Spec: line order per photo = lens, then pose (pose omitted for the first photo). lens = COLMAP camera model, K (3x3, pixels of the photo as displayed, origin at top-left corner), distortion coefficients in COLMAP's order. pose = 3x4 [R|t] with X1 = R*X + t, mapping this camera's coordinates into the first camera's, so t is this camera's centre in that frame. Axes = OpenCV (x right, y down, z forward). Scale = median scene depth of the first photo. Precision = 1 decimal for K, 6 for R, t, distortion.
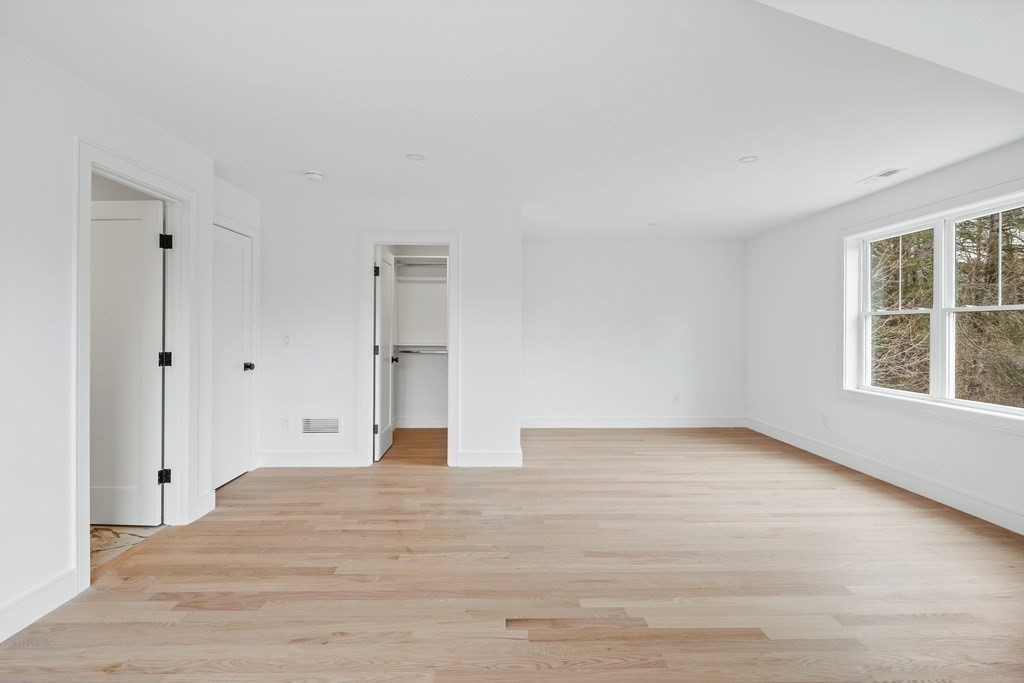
lens RADIAL K [[500.0, 0, 511.6], [0, 500.0, 332.5], [0, 0, 1]] dist [0.002215, -0.000865]
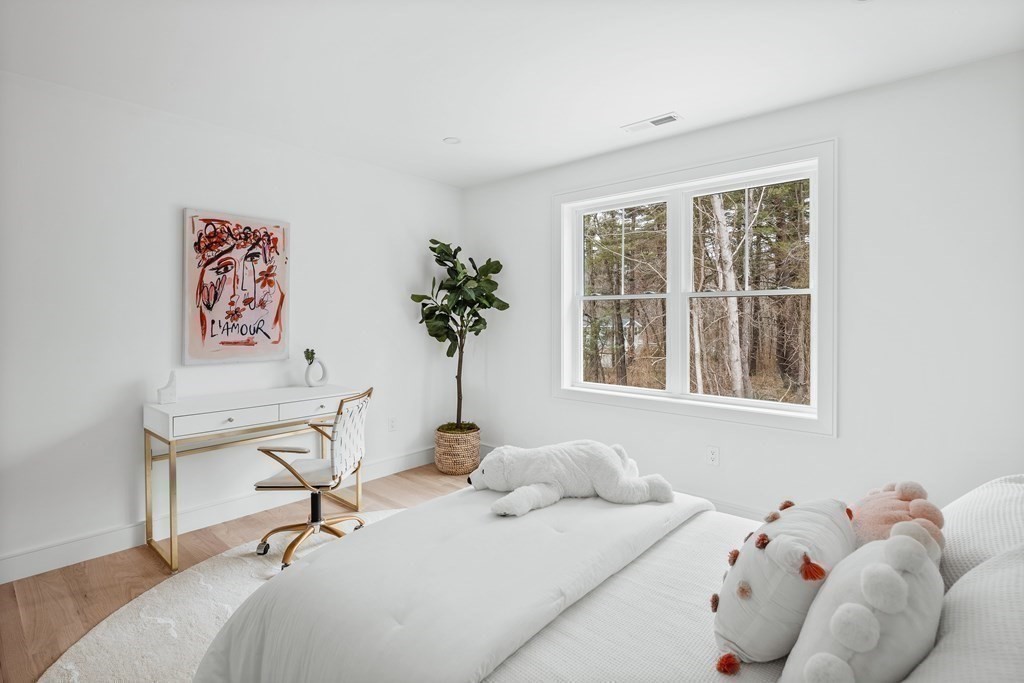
lens RADIAL K [[496.1, 0, 514.0], [0, 496.1, 321.1], [0, 0, 1]] dist [0.002991, -0.001893]
pose [[0.672139, -0.006168, 0.740400, 0.008219], [0.002842, 0.999979, 0.005750, -0.003736], [-0.740420, -0.001760, 0.672142, 0.616258]]
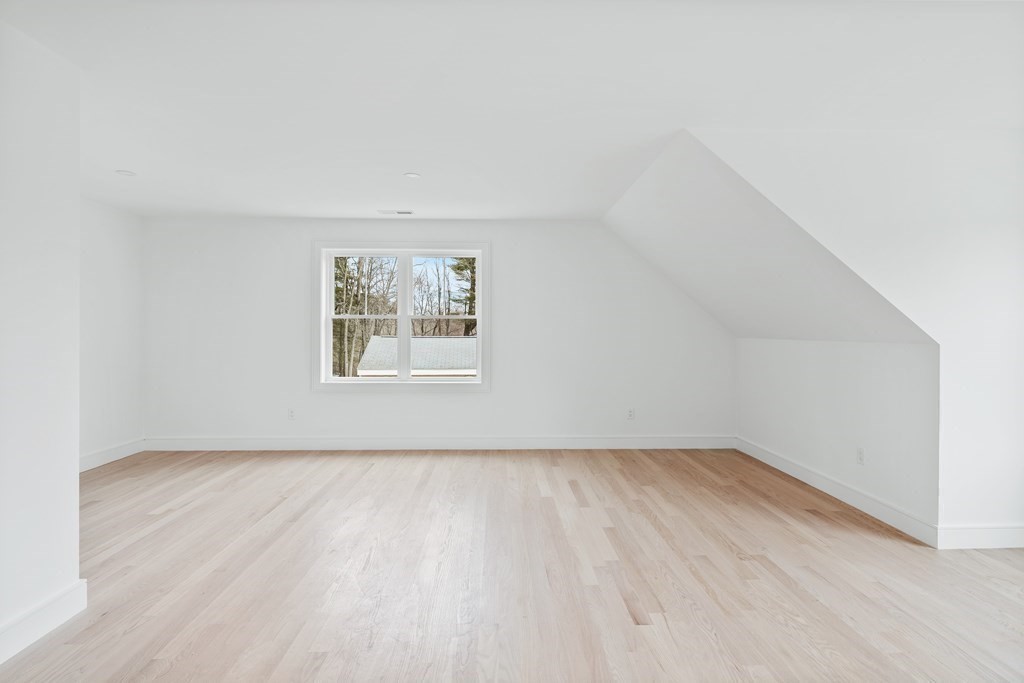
lens RADIAL K [[496.1, 0, 514.0], [0, 496.1, 321.1], [0, 0, 1]] dist [0.002991, -0.001893]
pose [[-0.002757, 0.022456, 0.999744, -0.551206], [-0.002325, 0.999745, -0.022463, -0.000828], [-0.999993, -0.002386, -0.002704, 0.685801]]
